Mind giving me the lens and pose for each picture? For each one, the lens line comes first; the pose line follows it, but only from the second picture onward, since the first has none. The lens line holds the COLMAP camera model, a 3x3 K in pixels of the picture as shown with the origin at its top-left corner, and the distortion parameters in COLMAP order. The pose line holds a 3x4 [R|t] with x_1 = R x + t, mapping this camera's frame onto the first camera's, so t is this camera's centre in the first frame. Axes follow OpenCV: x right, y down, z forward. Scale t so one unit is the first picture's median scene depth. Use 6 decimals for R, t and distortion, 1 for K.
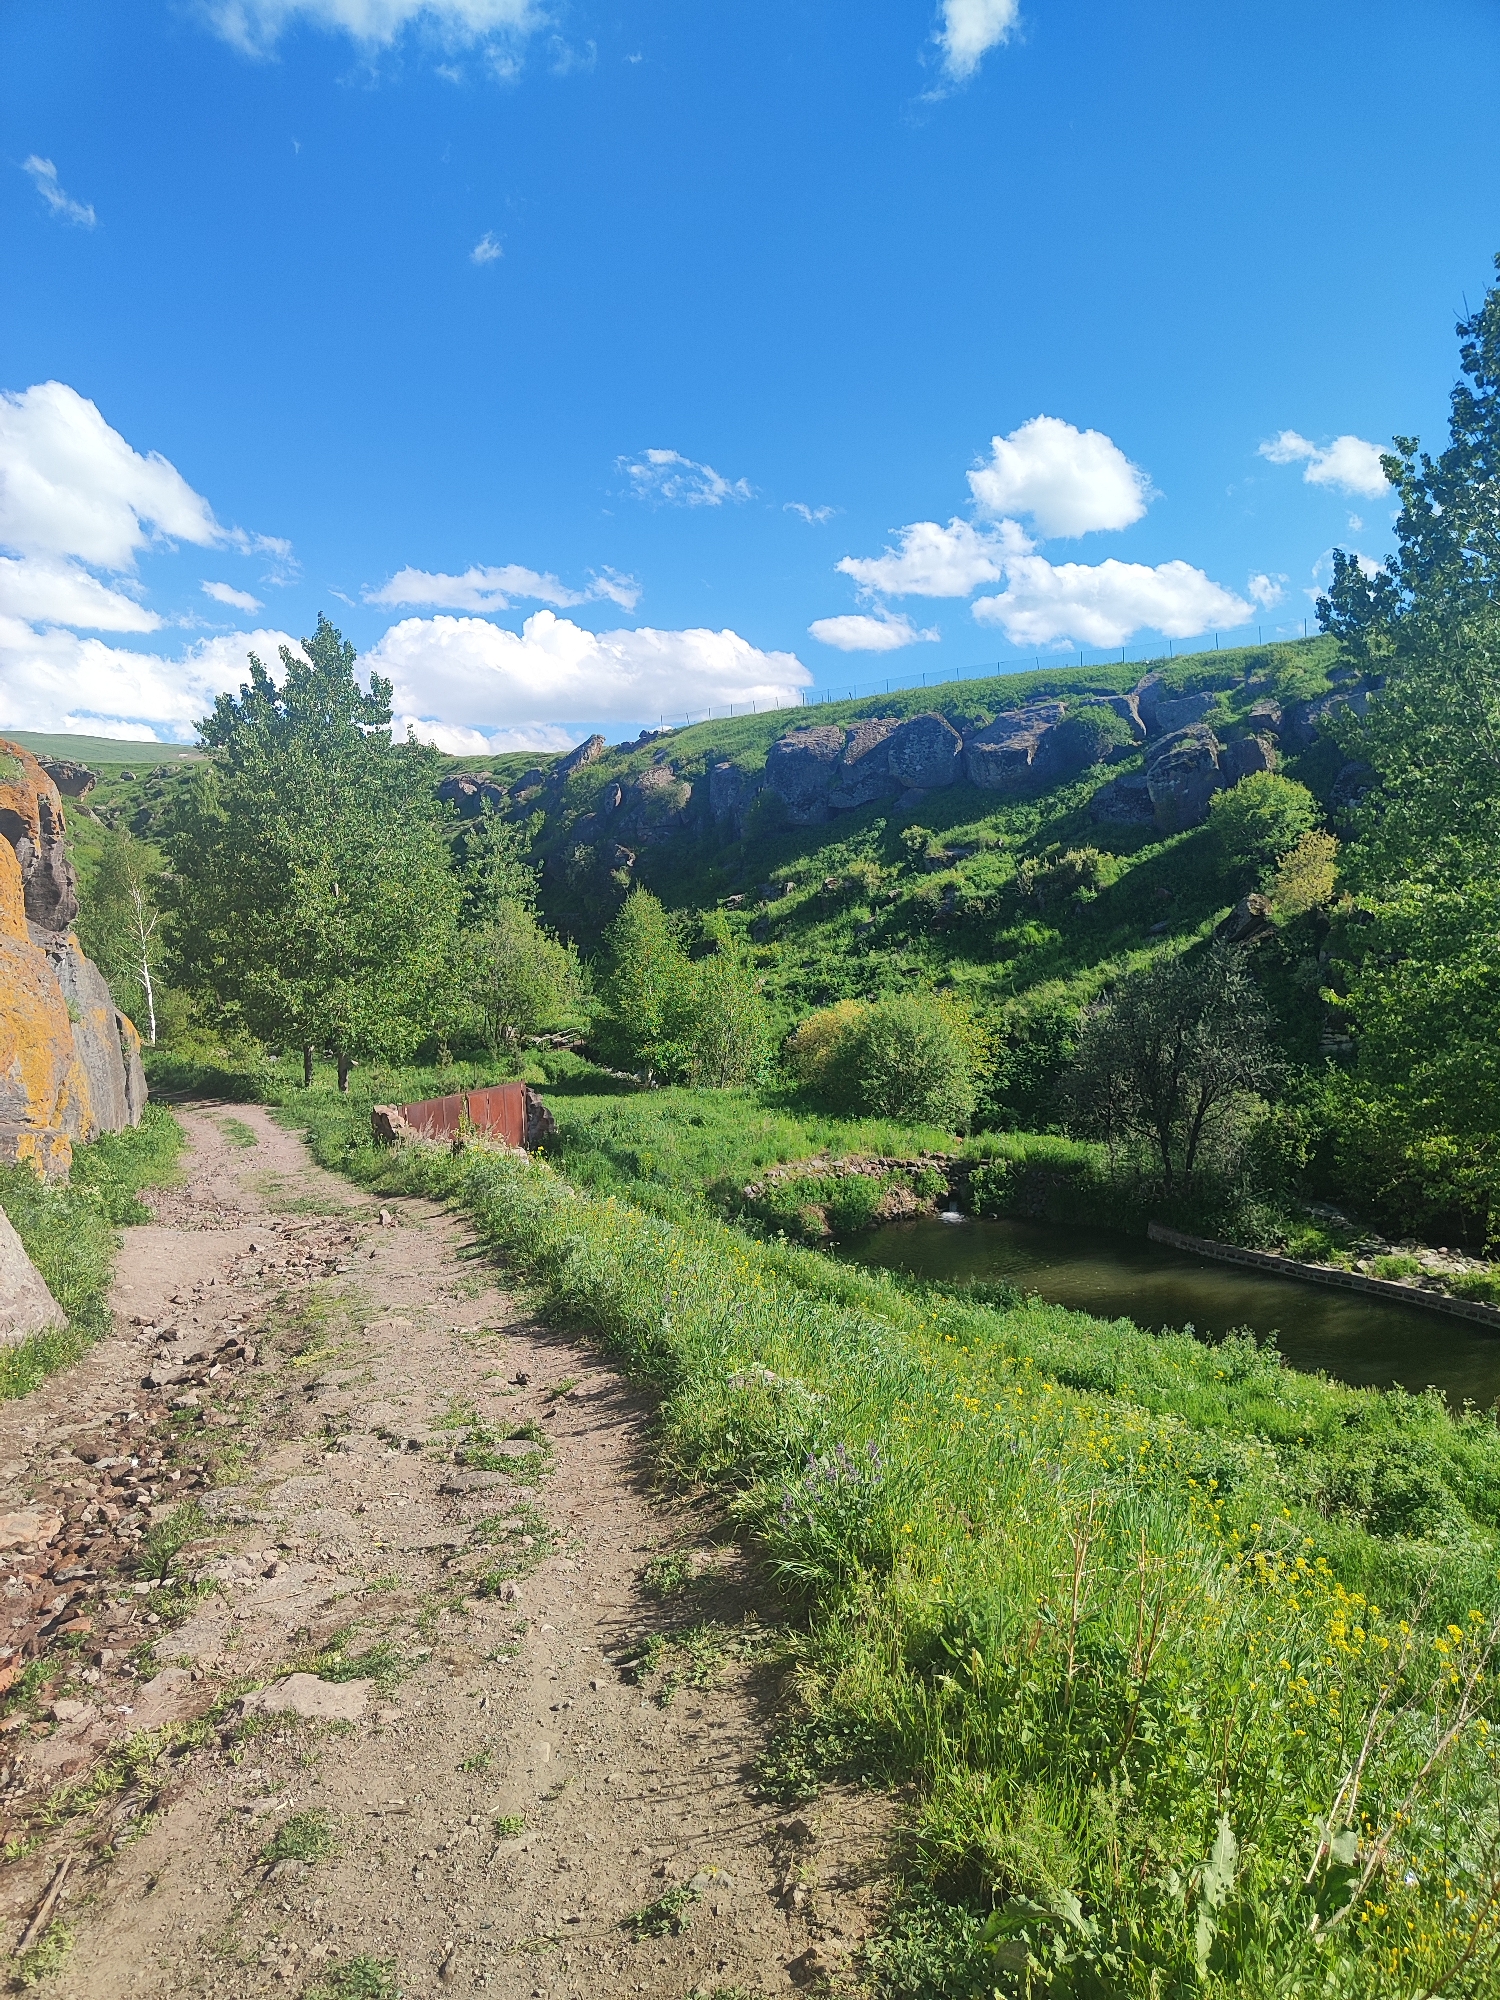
lens RADIAL K [[1348.7, 0, 749.9], [0, 1348.7, 999.9], [0, 0, 1]] dist [0.010202, 0.005478]
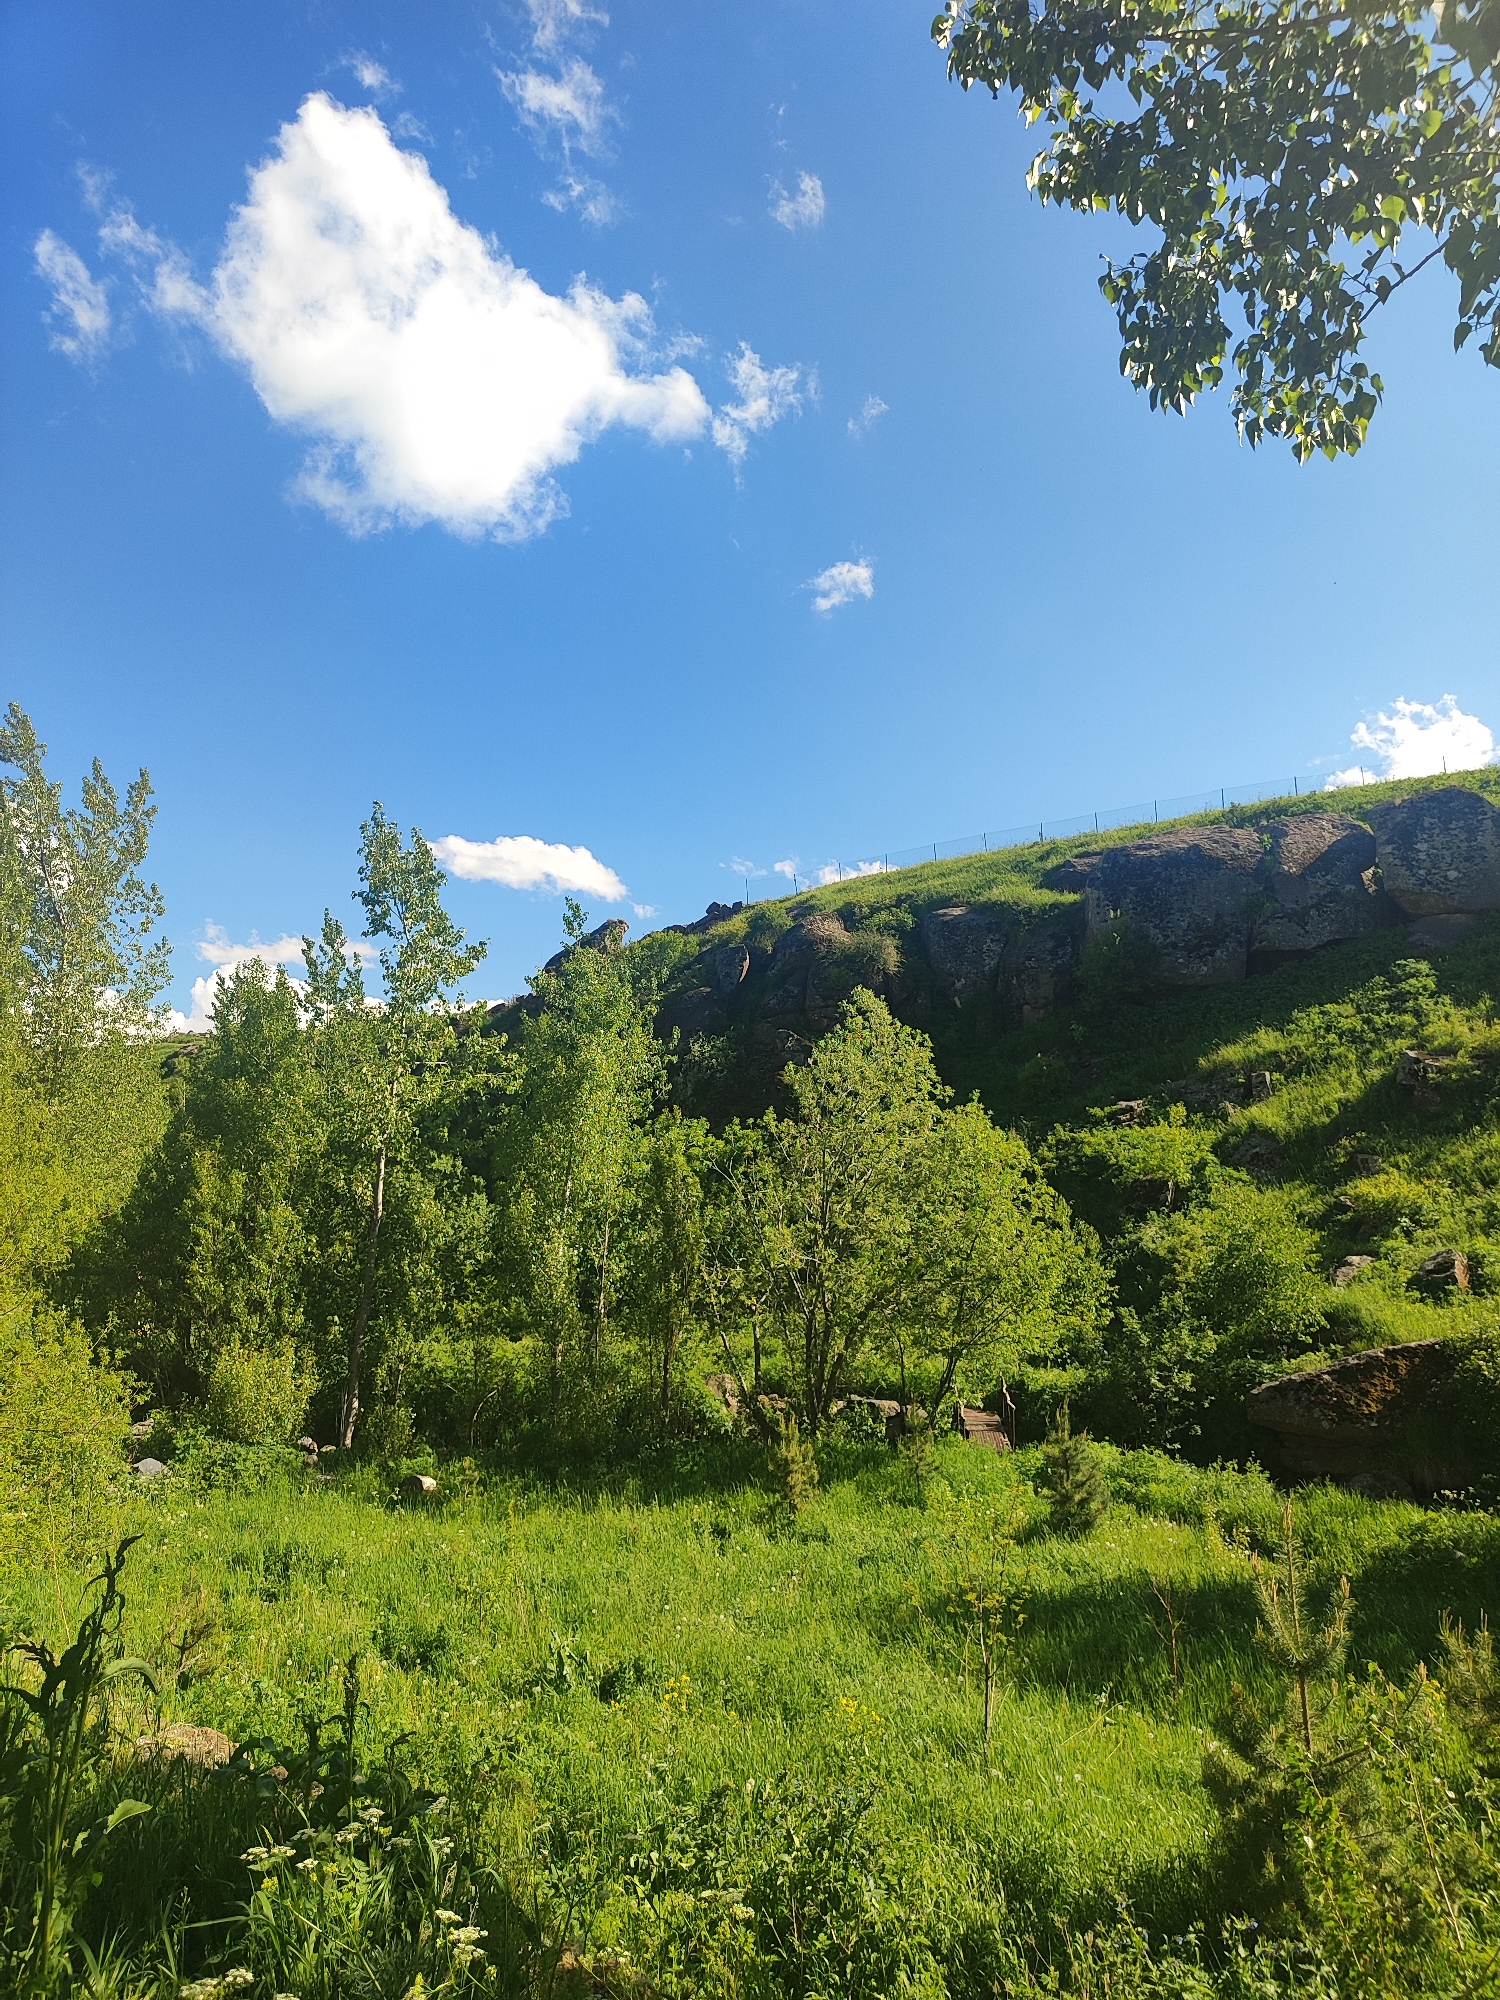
lens RADIAL K [[1348.7, 0, 750.2], [0, 1348.7, 1001.4], [0, 0, 1]] dist [0.010202, 0.005478]
pose [[0.989784, 0.045346, 0.135171, -0.214098], [-0.012394, 0.971850, -0.235273, 0.006331], [-0.142035, 0.231194, 0.962484, 0.519065]]
